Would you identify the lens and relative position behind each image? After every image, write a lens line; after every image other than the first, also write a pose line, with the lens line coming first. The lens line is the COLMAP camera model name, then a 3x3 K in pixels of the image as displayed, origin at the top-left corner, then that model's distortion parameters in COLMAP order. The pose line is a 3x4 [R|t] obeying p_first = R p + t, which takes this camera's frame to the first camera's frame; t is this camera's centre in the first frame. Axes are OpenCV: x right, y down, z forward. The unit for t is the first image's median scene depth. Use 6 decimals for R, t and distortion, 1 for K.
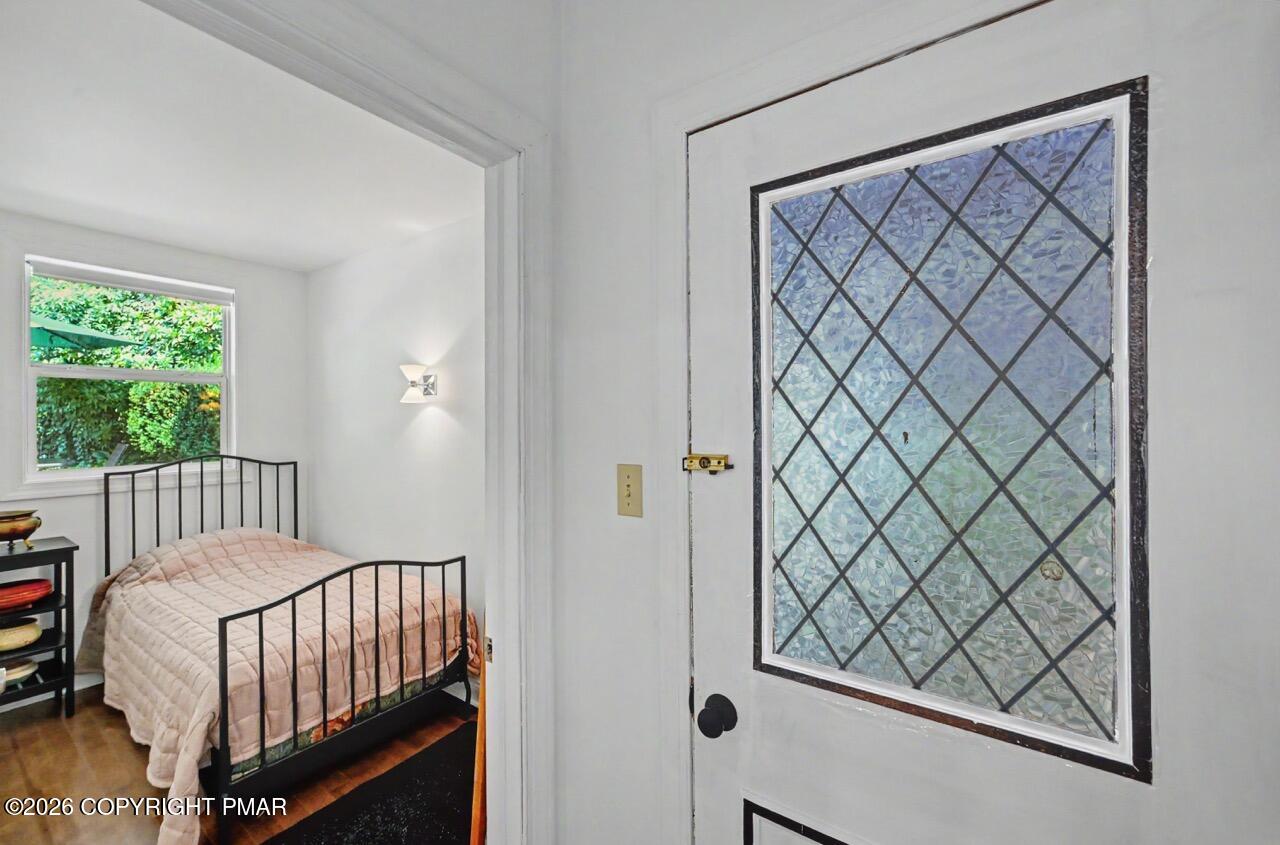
lens RADIAL K [[499.1, 0, 640.0], [0, 499.1, 422.5], [0, 0, 1]] dist [0.001232, 0.000121]
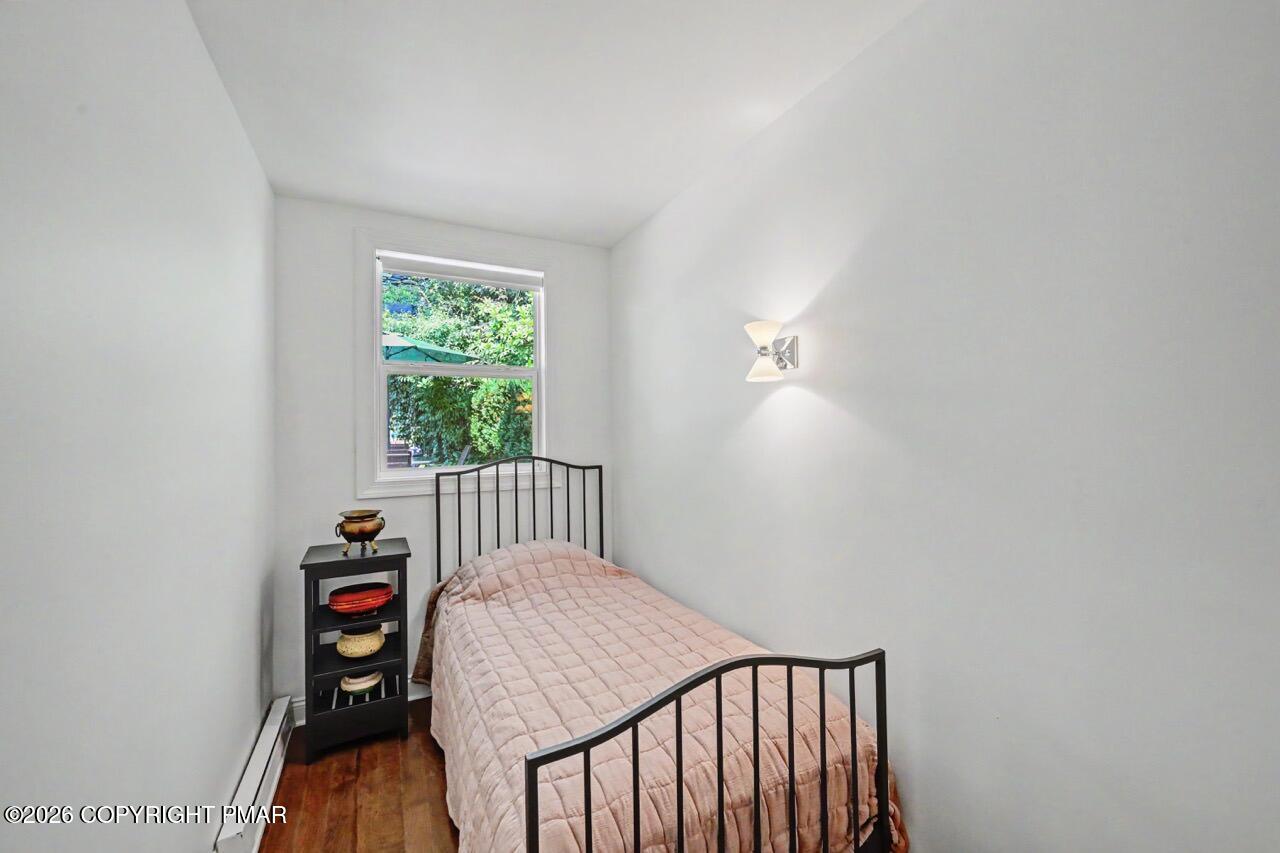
lens RADIAL K [[508.0, 0, 645.3], [0, 508.0, 427.6], [0, 0, 1]] dist [0.000319, -0.000026]
pose [[0.884831, -0.008943, -0.465826, -0.272333], [0.007914, 0.999960, -0.004166, 0.022108], [0.465845, -0.000001, 0.884866, 0.333214]]
